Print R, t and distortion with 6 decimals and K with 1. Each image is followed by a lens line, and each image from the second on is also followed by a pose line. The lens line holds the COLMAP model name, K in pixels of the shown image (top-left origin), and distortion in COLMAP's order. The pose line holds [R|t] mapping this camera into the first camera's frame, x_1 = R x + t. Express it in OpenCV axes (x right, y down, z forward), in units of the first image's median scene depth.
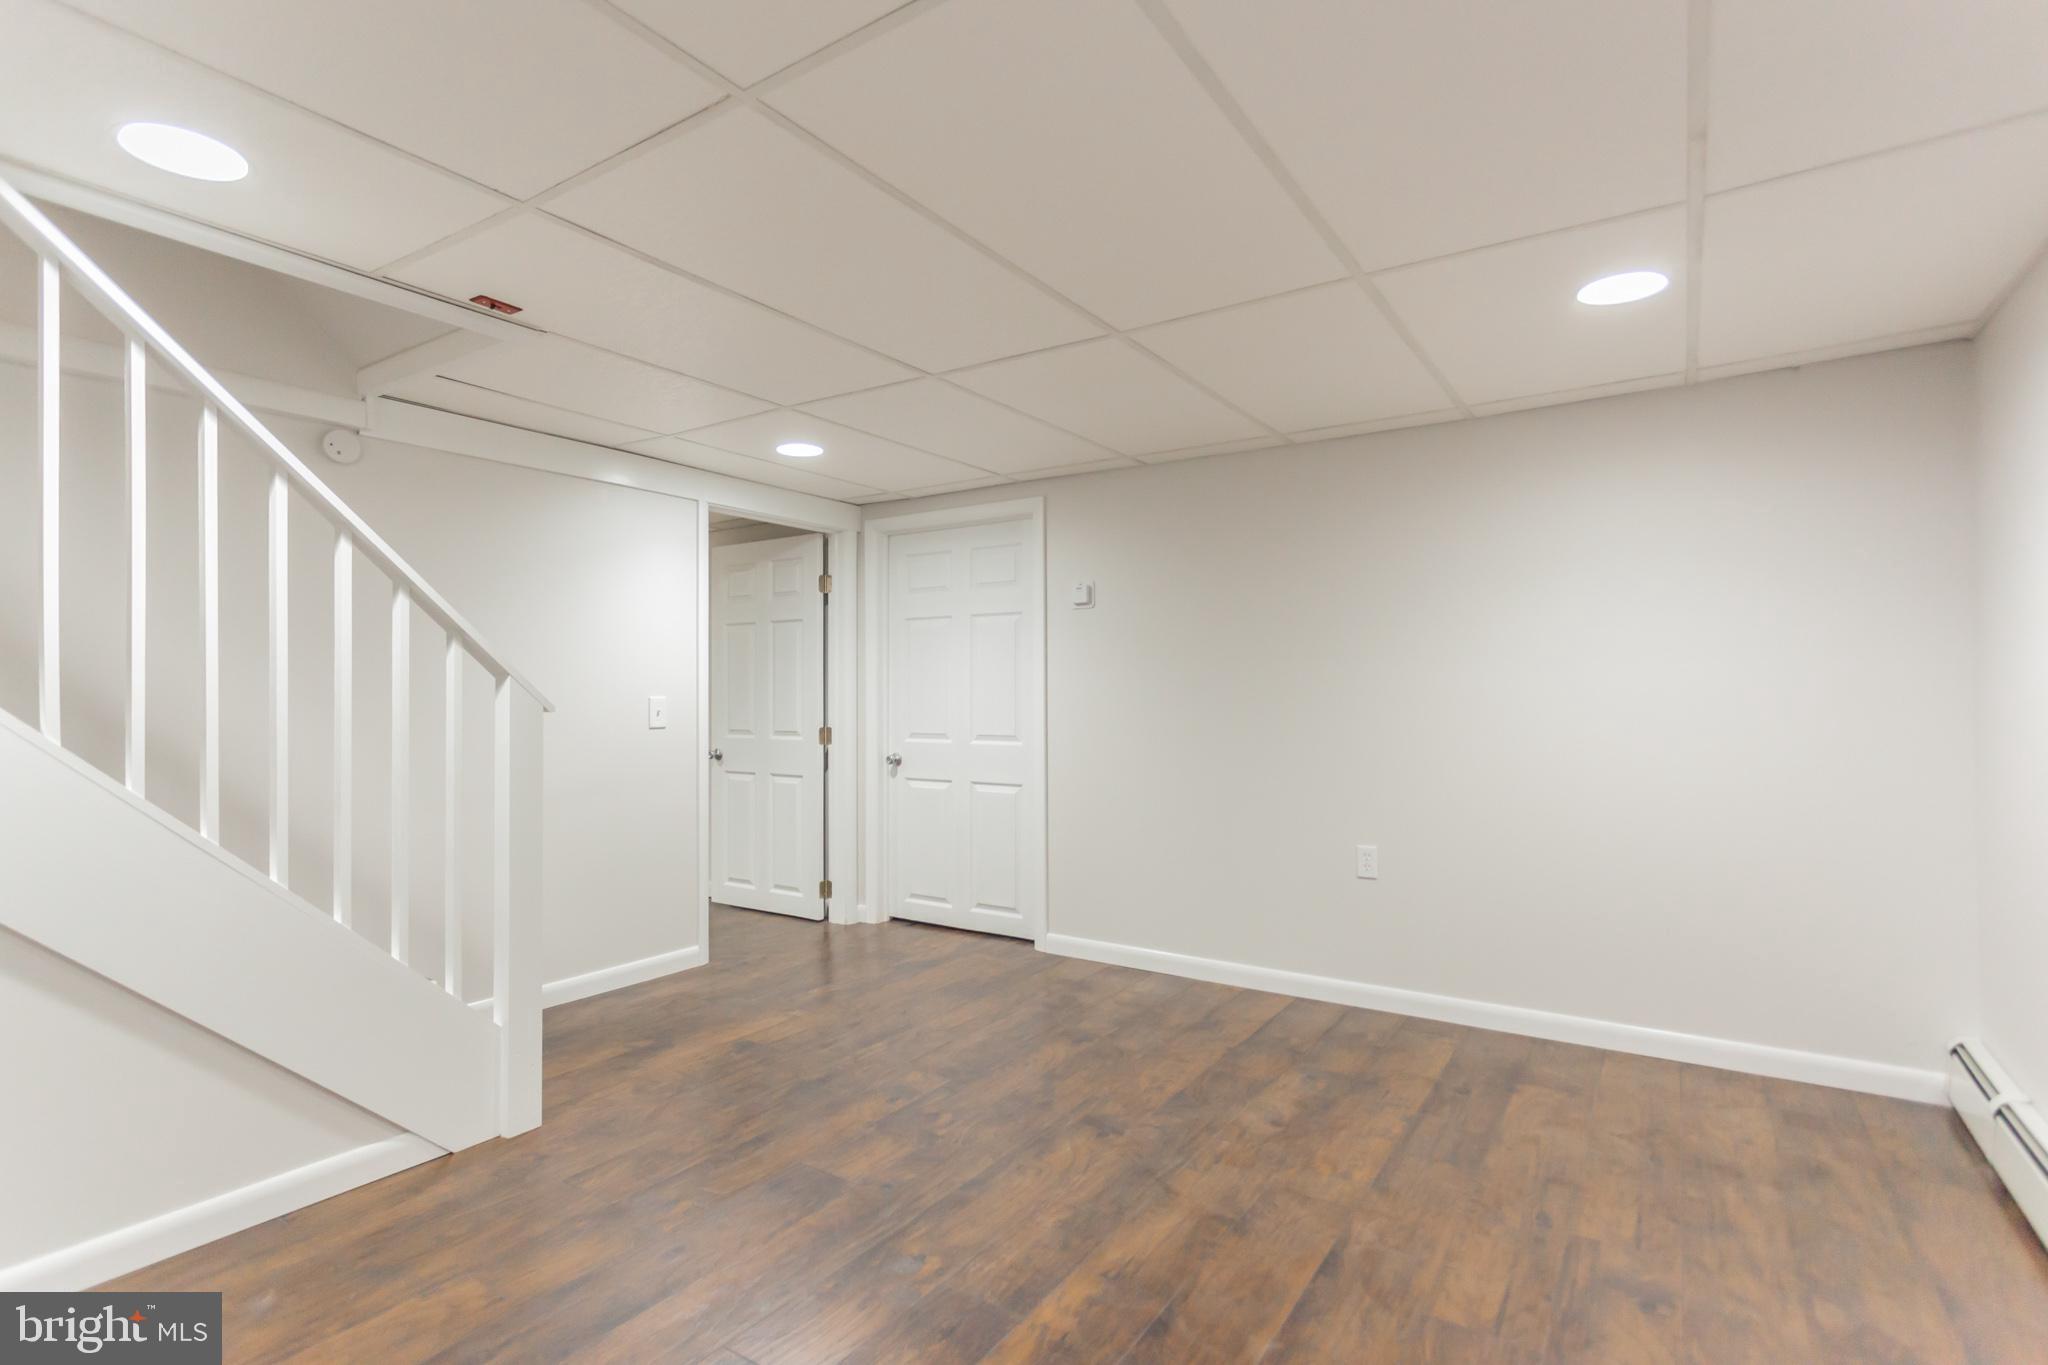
lens RADIAL K [[996.7, 0, 1019.9], [0, 996.7, 688.3], [0, 0, 1]] dist [-0.057768, 0.030706]
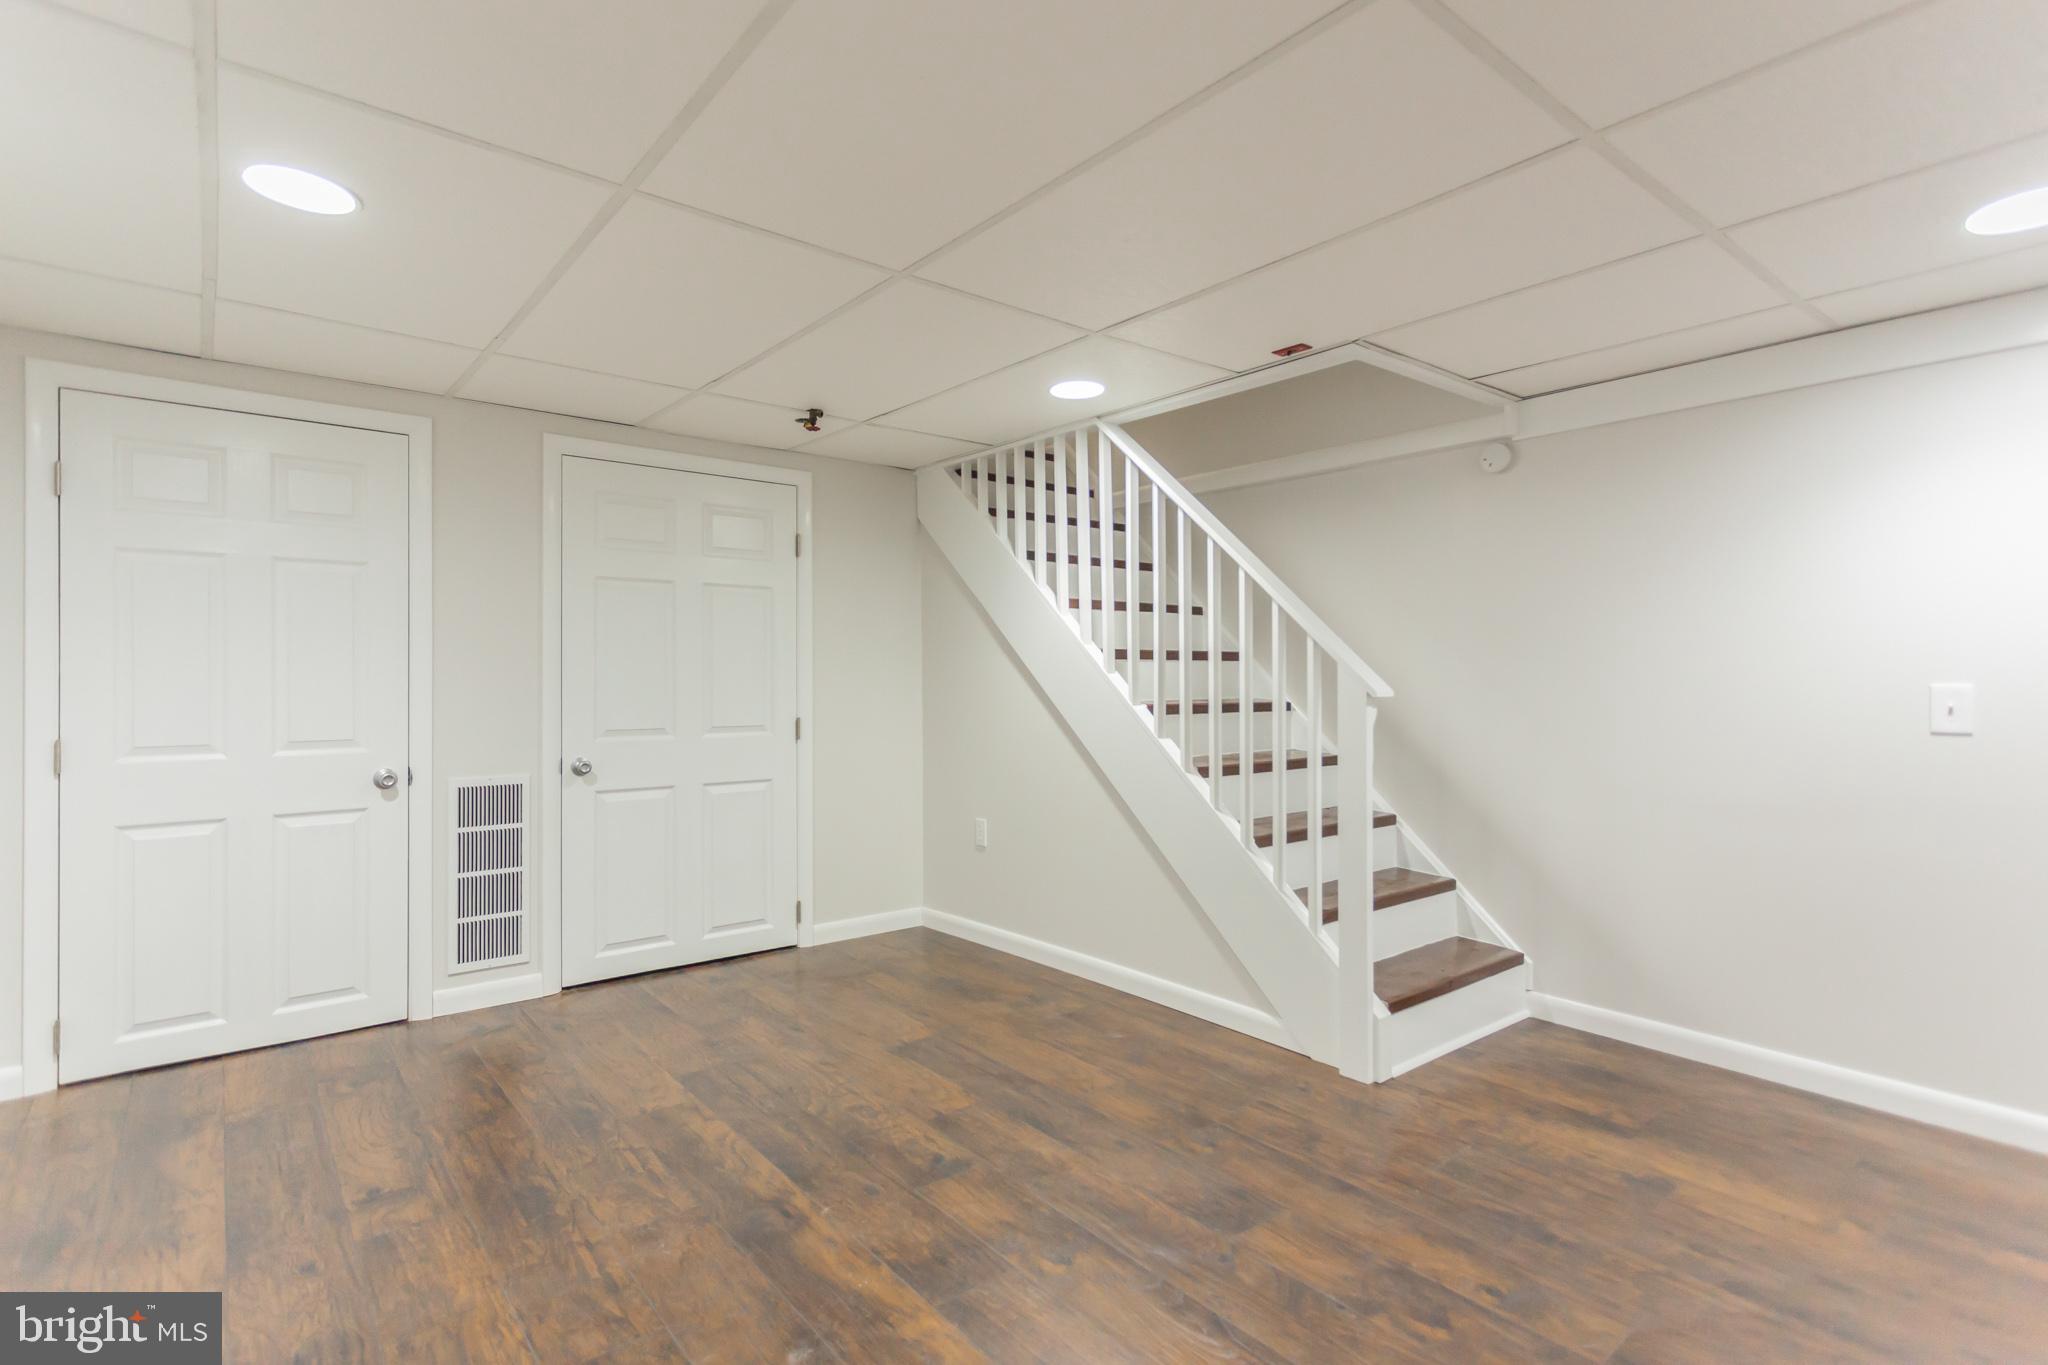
lens RADIAL K [[977.9, 0, 1015.2], [0, 977.9, 680.1], [0, 0, 1]] dist [0.005481, 0.000857]
pose [[-0.310433, 0.005676, -0.950578, 0.707436], [0.005462, 0.999976, 0.004187, -0.000402], [0.950580, -0.003892, -0.310456, 1.064004]]
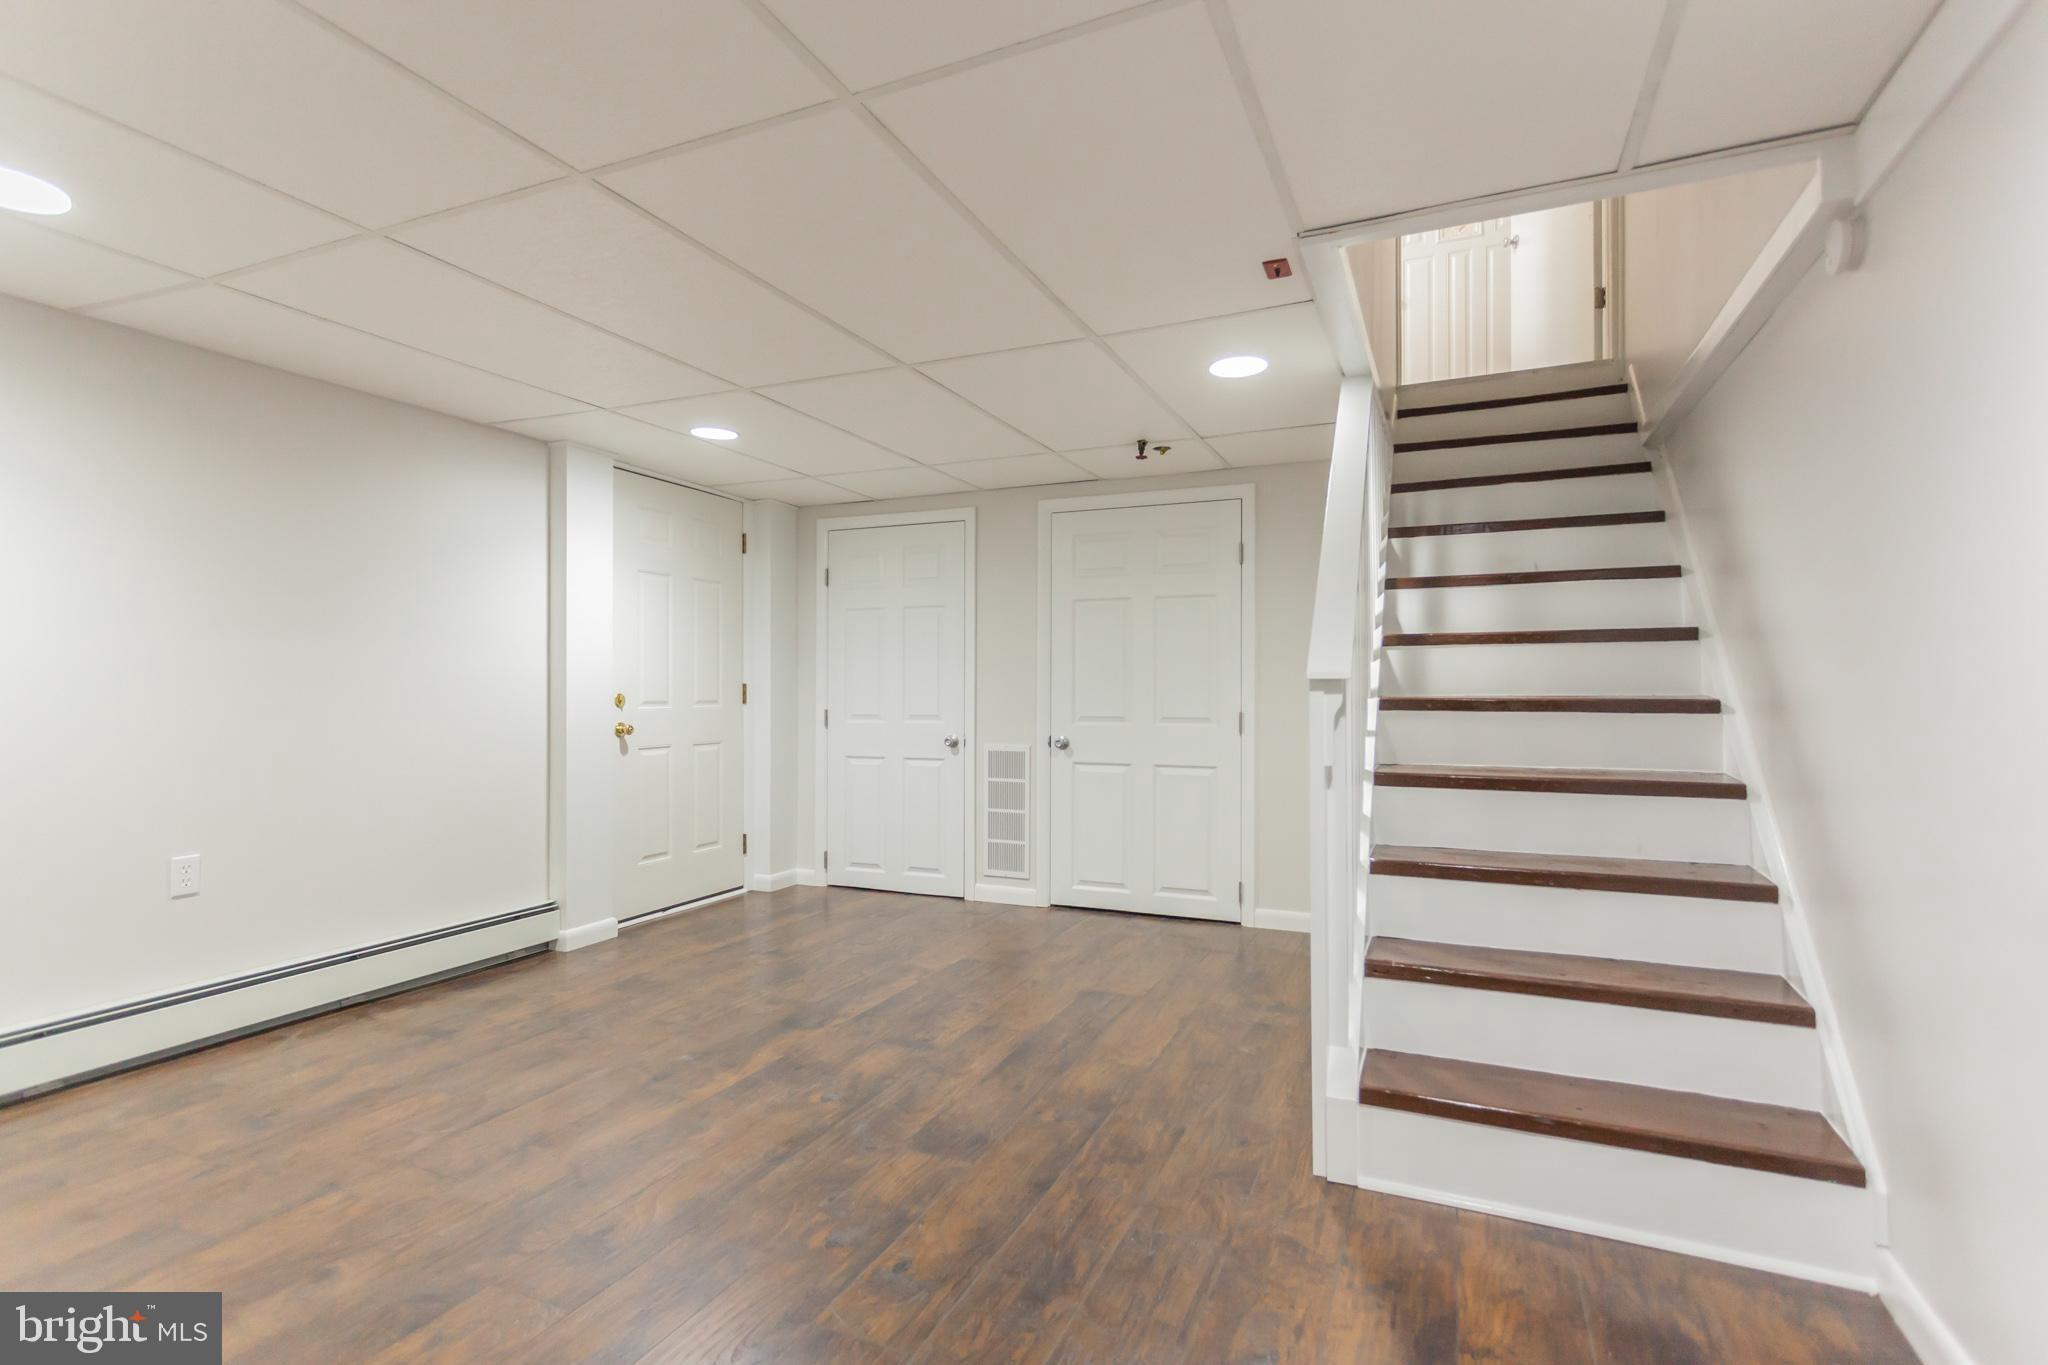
lens RADIAL K [[977.9, 0, 1015.2], [0, 977.9, 680.1], [0, 0, 1]] dist [0.005481, 0.000857]
pose [[-0.985314, -0.001403, -0.170747, -0.107618], [0.001869, 0.999818, -0.019005, 0.046532], [0.170743, -0.019045, -0.985132, 1.964506]]
